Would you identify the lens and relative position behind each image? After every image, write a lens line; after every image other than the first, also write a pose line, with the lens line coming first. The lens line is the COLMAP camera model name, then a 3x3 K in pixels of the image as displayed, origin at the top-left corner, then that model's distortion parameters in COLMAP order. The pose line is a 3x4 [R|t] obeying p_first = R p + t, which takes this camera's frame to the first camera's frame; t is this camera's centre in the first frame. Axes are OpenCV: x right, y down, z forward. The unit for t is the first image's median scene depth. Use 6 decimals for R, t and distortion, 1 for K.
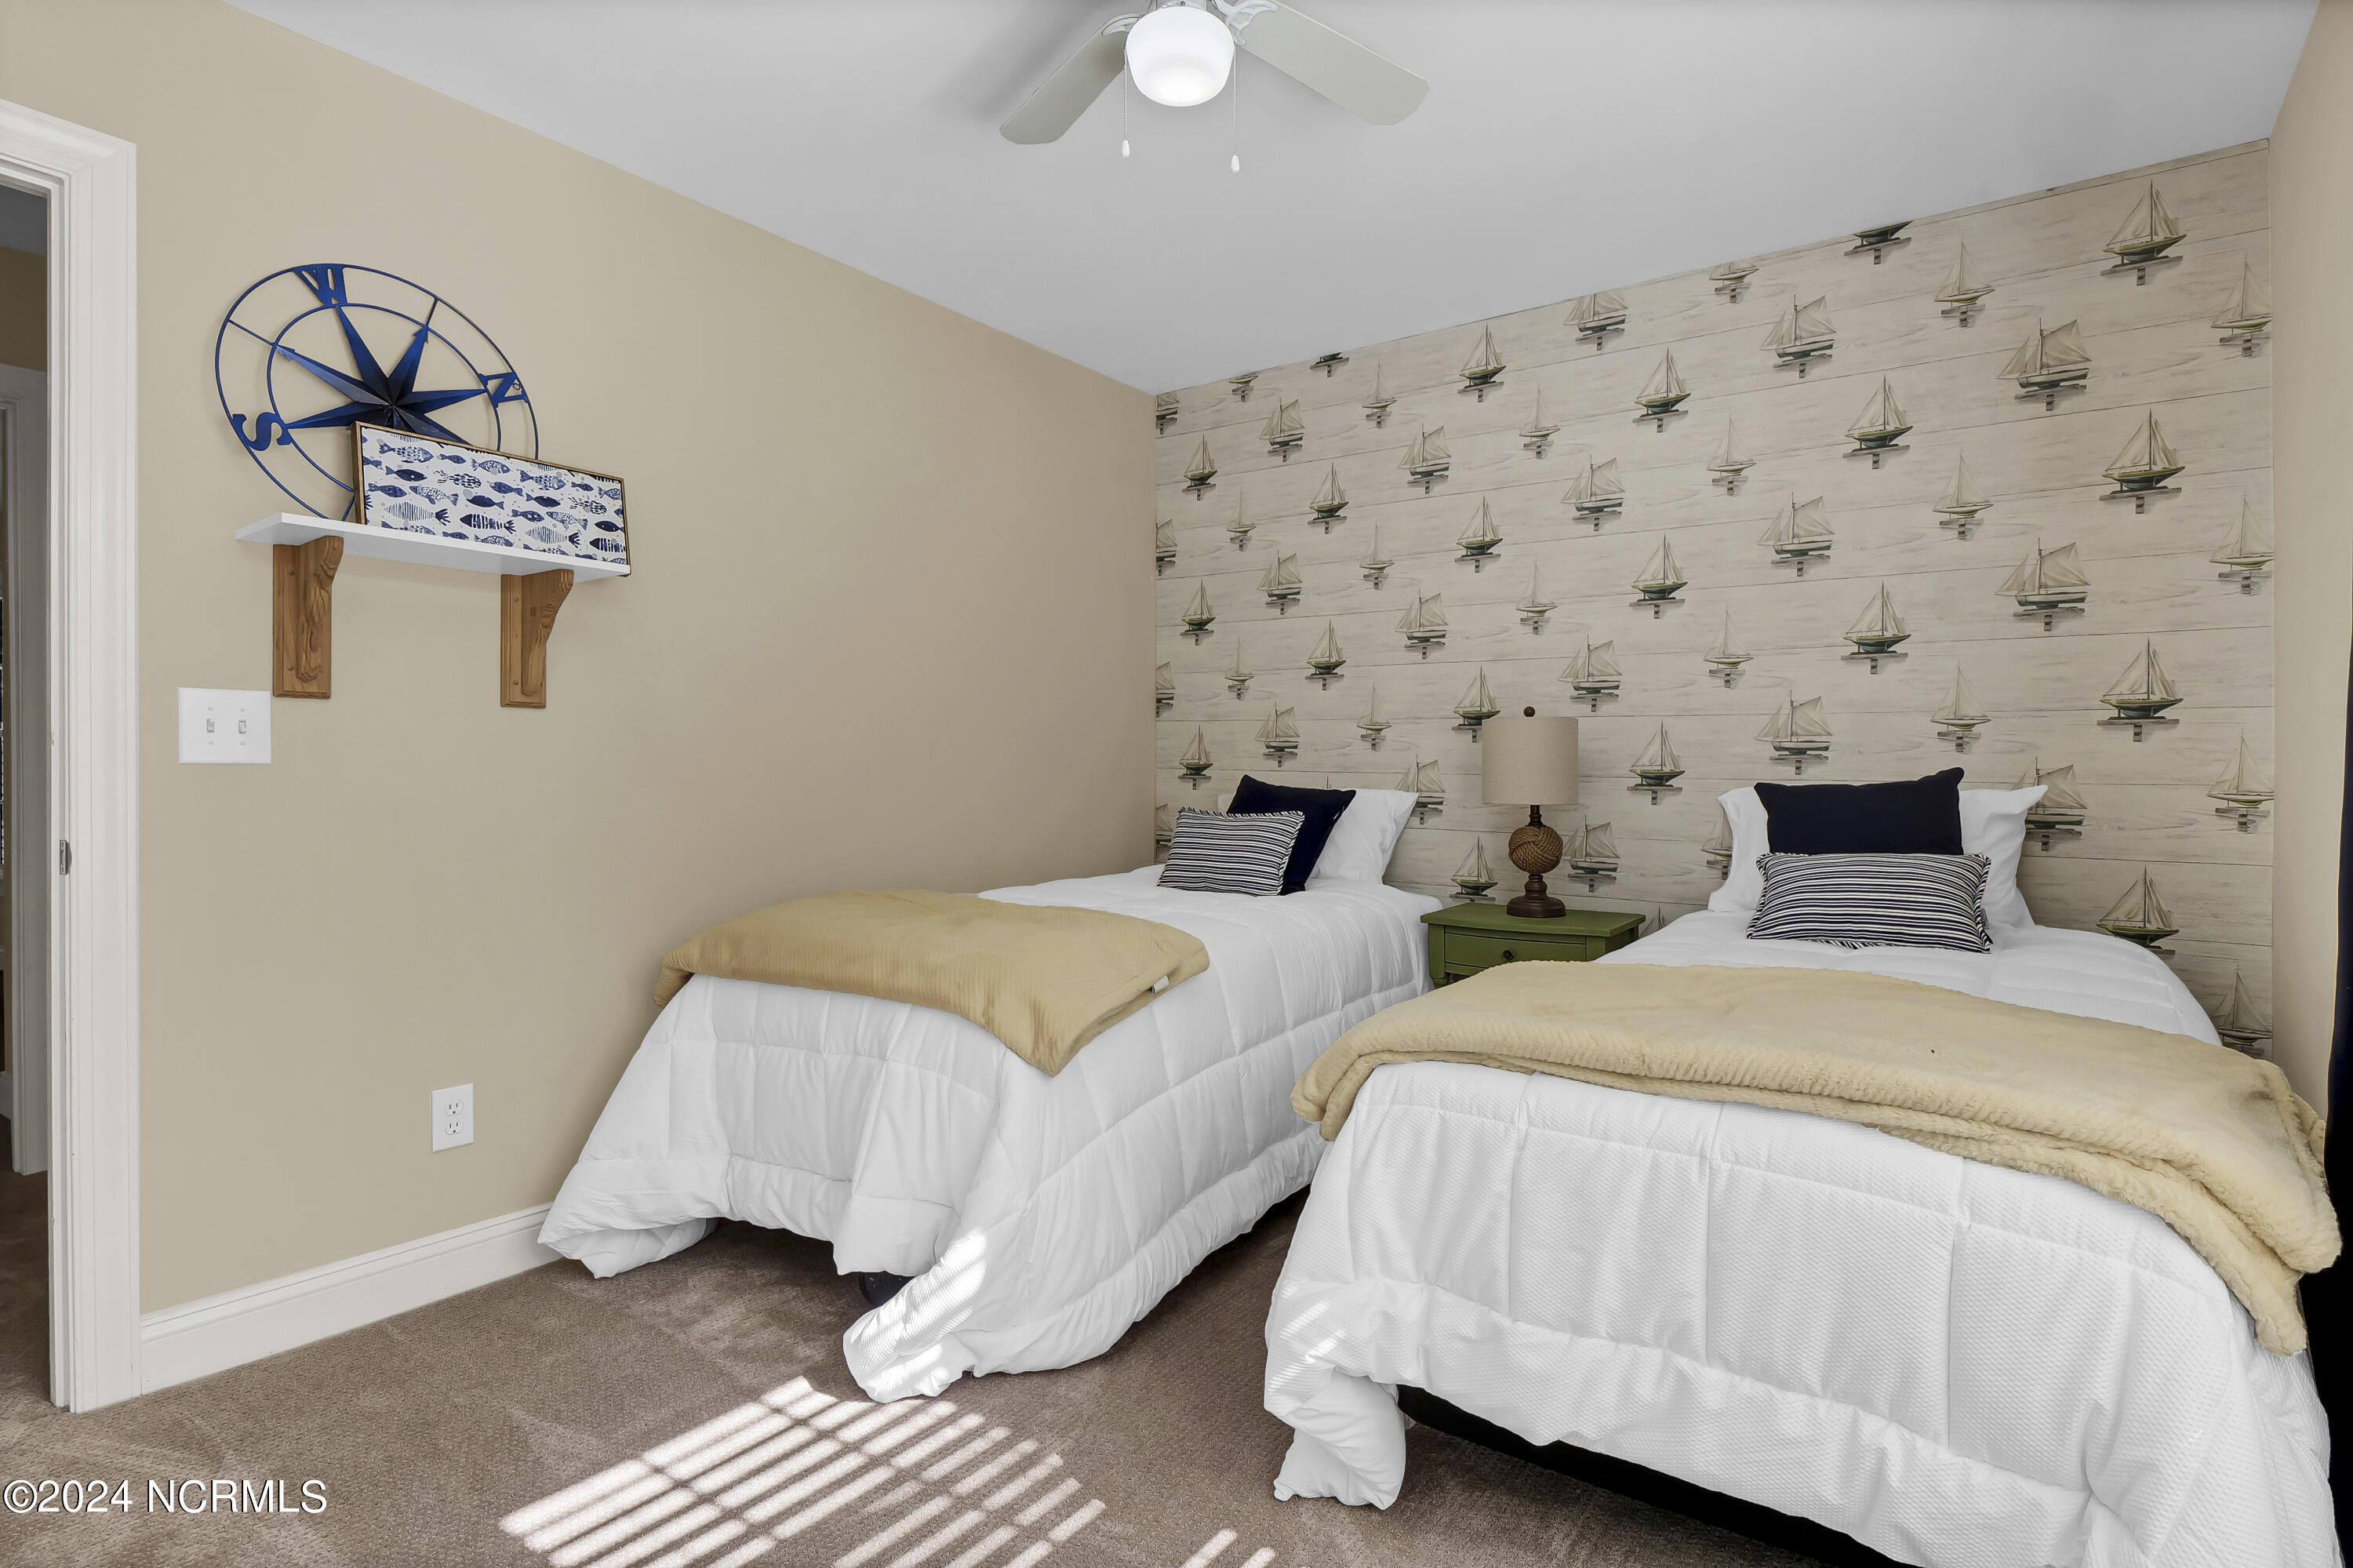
lens RADIAL K [[1171.3, 0, 1185.7], [0, 1171.3, 775.4], [0, 0, 1]] dist [-0.014959, 0.000389]
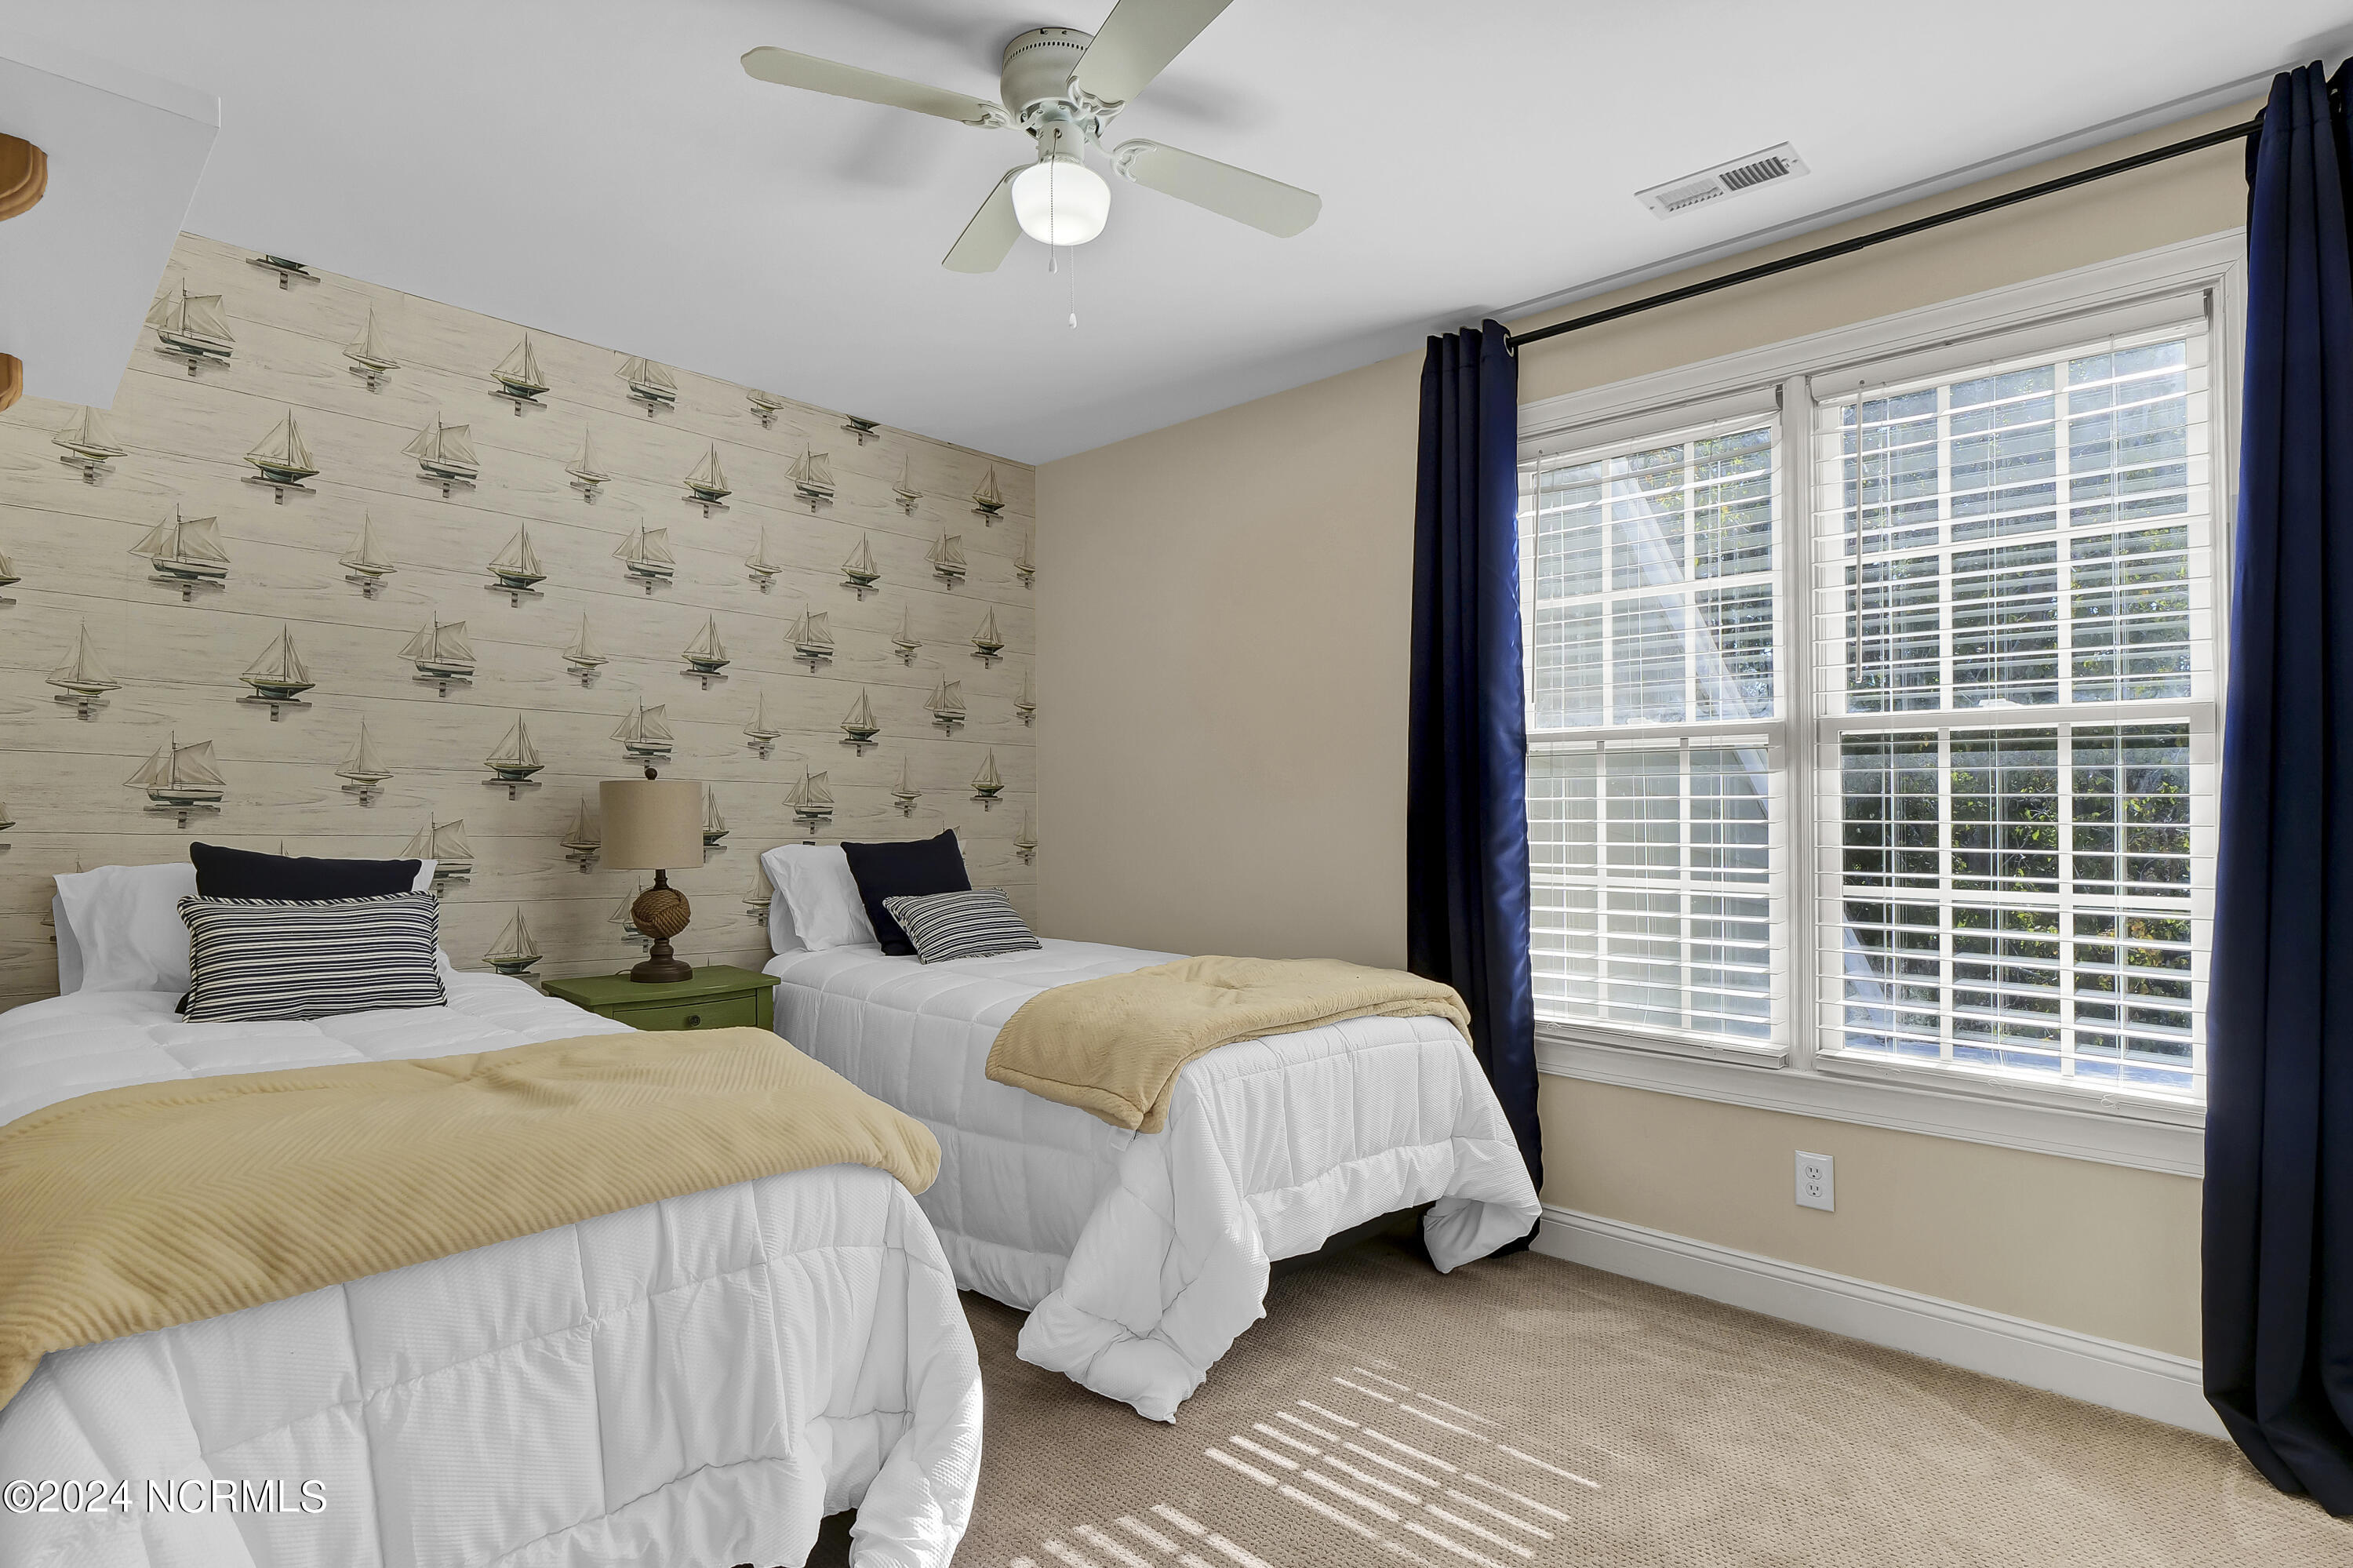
lens RADIAL K [[1189.0, 0, 1176.5], [0, 1189.0, 784.0], [0, 0, 1]] dist [-0.002028, -0.000243]
pose [[0.138665, 0.024884, 0.990027, -0.830778], [-0.004591, 0.999690, -0.024484, -0.030432], [-0.990329, -0.001150, 0.138736, 0.559069]]
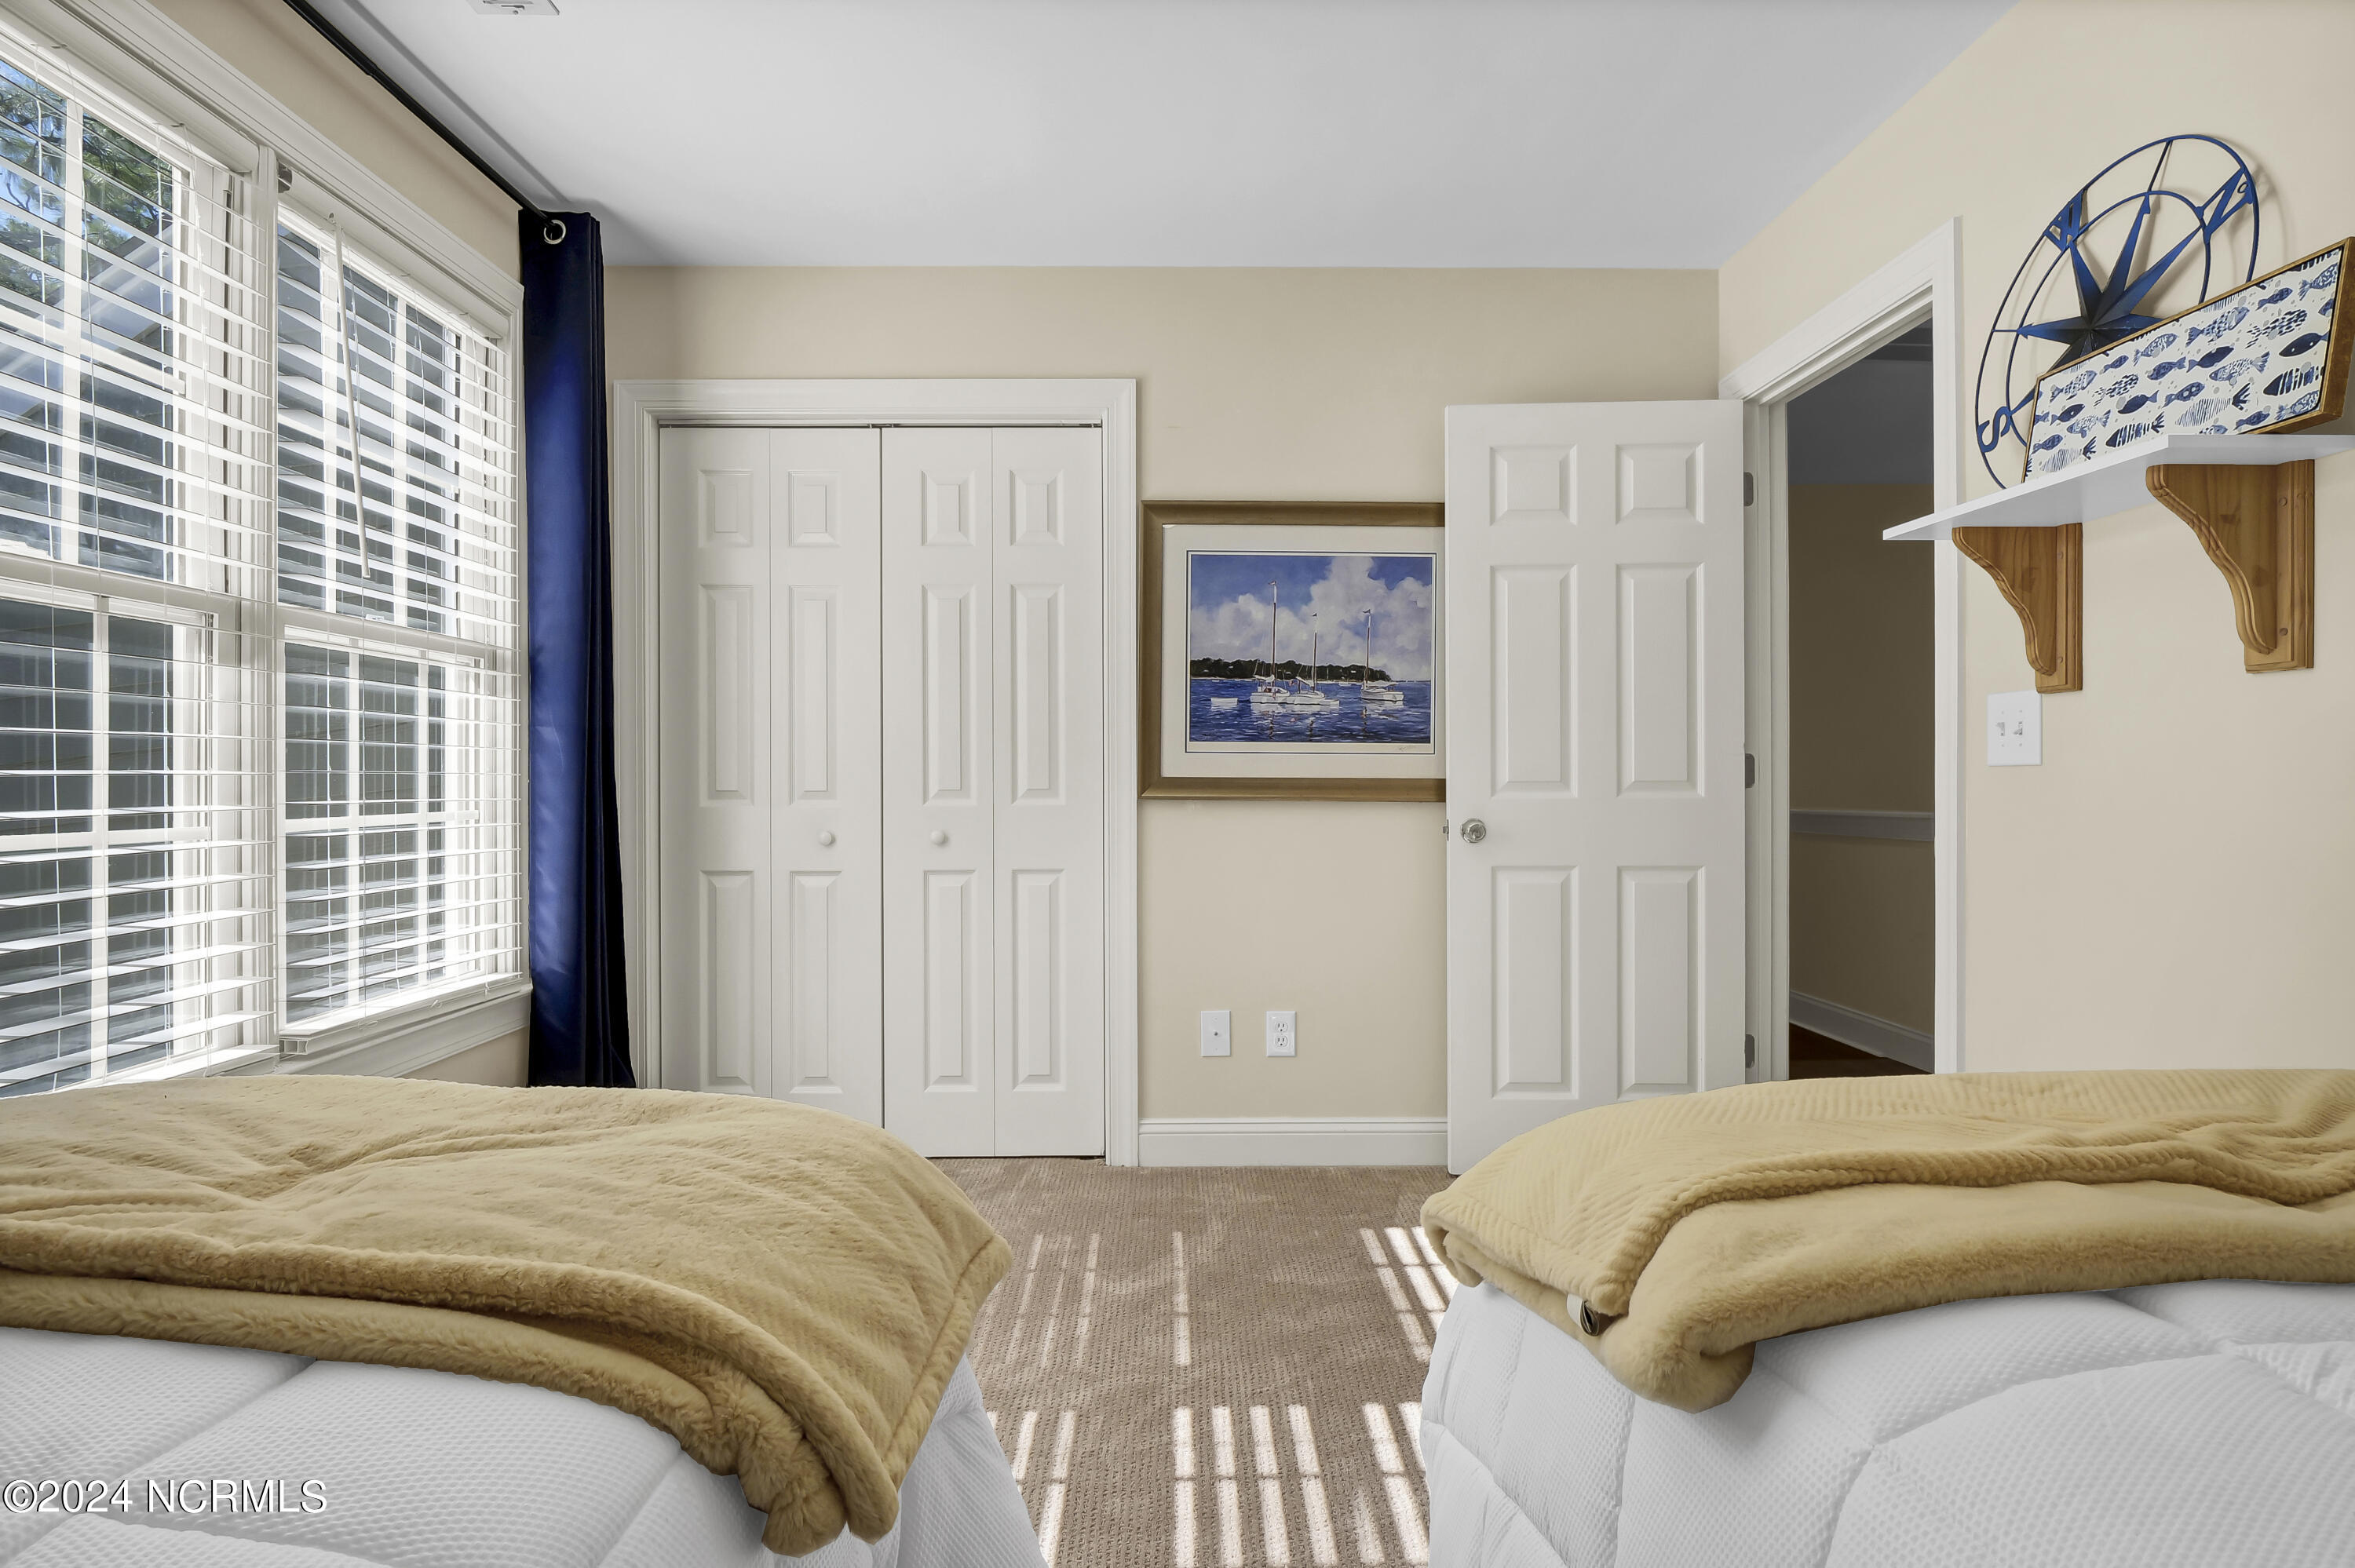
lens RADIAL K [[1172.1, 0, 1186.7], [0, 1172.1, 775.4], [0, 0, 1]] dist [-0.014959, 0.000389]
pose [[-0.804512, -0.000539, -0.593937, 0.287149], [-0.002247, 0.999995, 0.002137, -0.002581], [0.593933, 0.003054, -0.804509, 1.157812]]
